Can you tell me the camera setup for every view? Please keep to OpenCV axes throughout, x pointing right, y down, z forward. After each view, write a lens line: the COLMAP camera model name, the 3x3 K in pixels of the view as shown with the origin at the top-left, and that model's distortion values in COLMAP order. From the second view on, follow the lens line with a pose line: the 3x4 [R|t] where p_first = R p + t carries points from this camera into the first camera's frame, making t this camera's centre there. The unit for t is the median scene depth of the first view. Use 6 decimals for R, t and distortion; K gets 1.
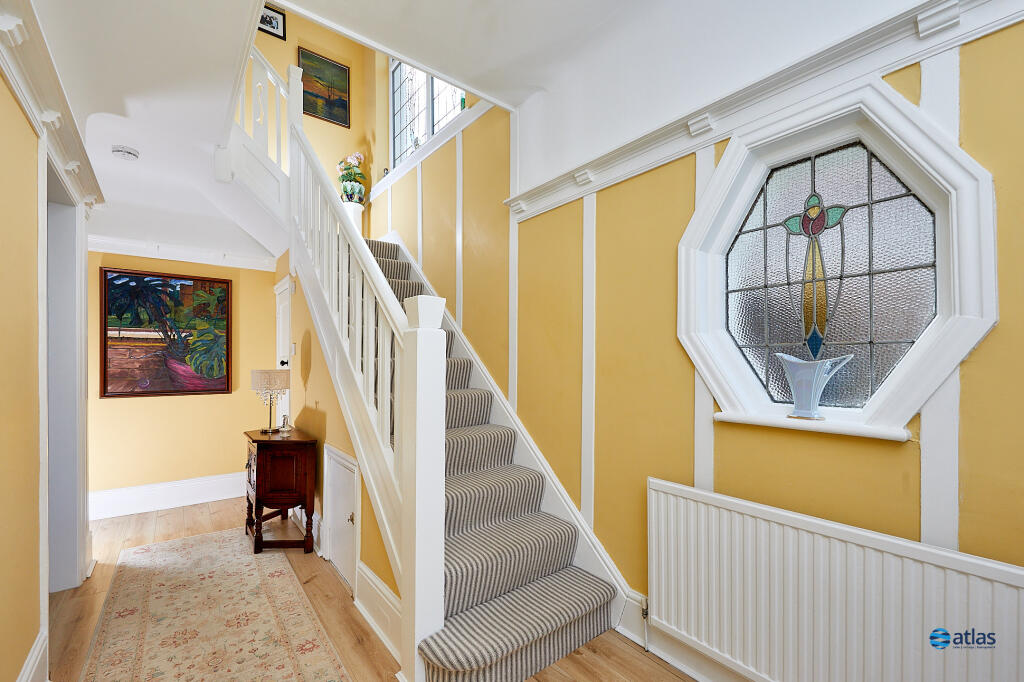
lens RADIAL K [[452.6, 0, 510.3], [0, 452.6, 350.4], [0, 0, 1]] dist [0.000550, 0.000232]
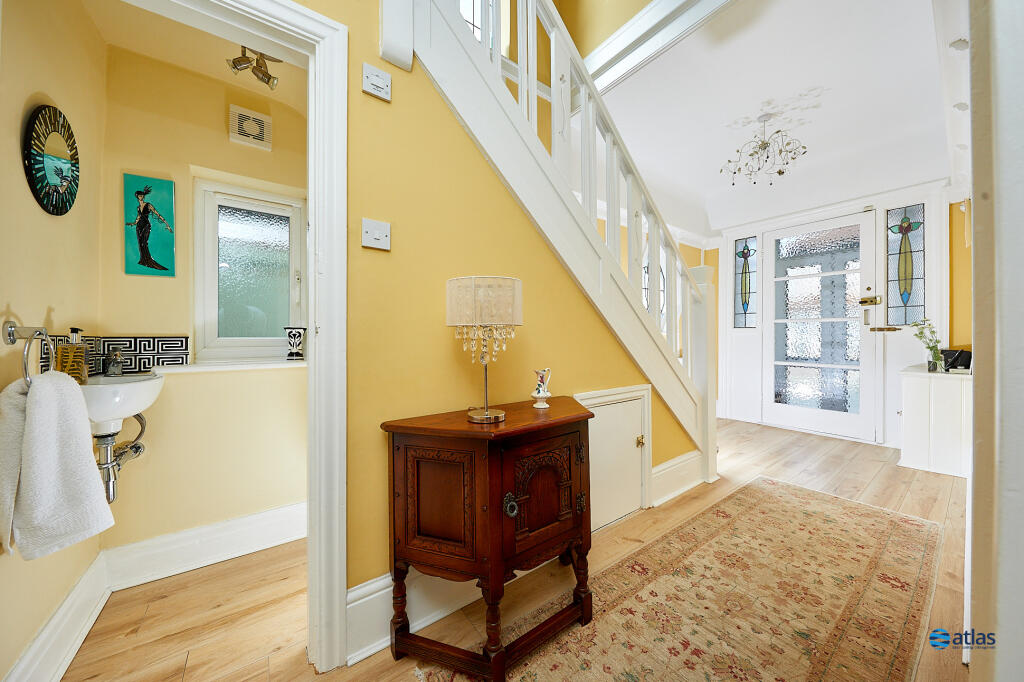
lens RADIAL K [[350.8, 0, 510.4], [0, 350.8, 337.2], [0, 0, 1]] dist [-0.002125, -0.000141]
pose [[0.002836, -0.001937, 0.999994, -1.341431], [-0.007886, 0.999967, 0.001959, 0.138555], [-0.999965, -0.007892, 0.002821, 1.486903]]
